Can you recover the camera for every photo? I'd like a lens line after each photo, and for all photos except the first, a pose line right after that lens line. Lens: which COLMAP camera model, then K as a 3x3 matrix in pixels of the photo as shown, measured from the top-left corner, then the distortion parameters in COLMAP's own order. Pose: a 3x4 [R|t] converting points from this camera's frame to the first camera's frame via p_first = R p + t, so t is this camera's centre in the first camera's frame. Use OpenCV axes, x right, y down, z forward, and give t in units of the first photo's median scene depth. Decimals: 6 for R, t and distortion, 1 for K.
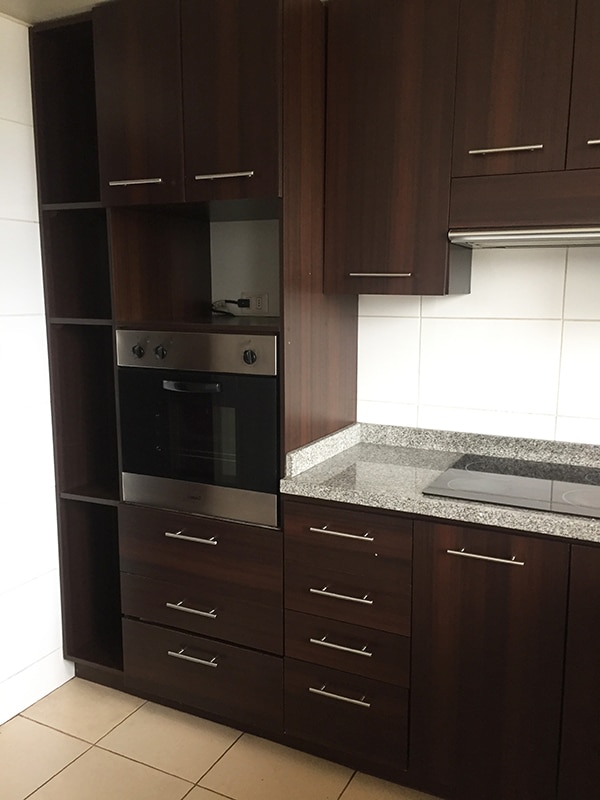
lens RADIAL K [[704.2, 0, 300.0], [0, 704.2, 400.0], [0, 0, 1]] dist [0.107966, -0.004417]
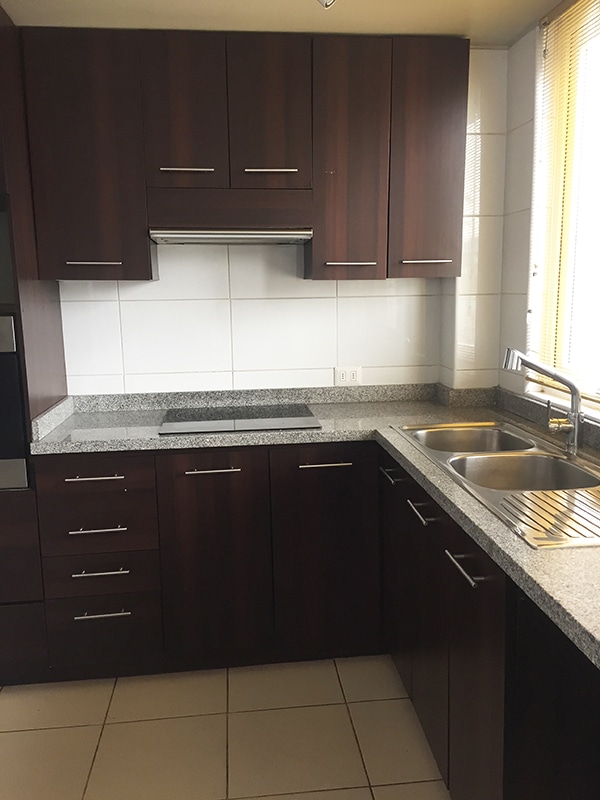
lens RADIAL K [[704.2, 0, 300.0], [0, 704.2, 400.0], [0, 0, 1]] dist [0.107966, -0.004417]
pose [[0.846302, -0.105338, 0.522185, -0.228563], [0.105531, 0.993979, 0.029478, 0.049890], [-0.522146, 0.030159, 0.852323, -0.188471]]
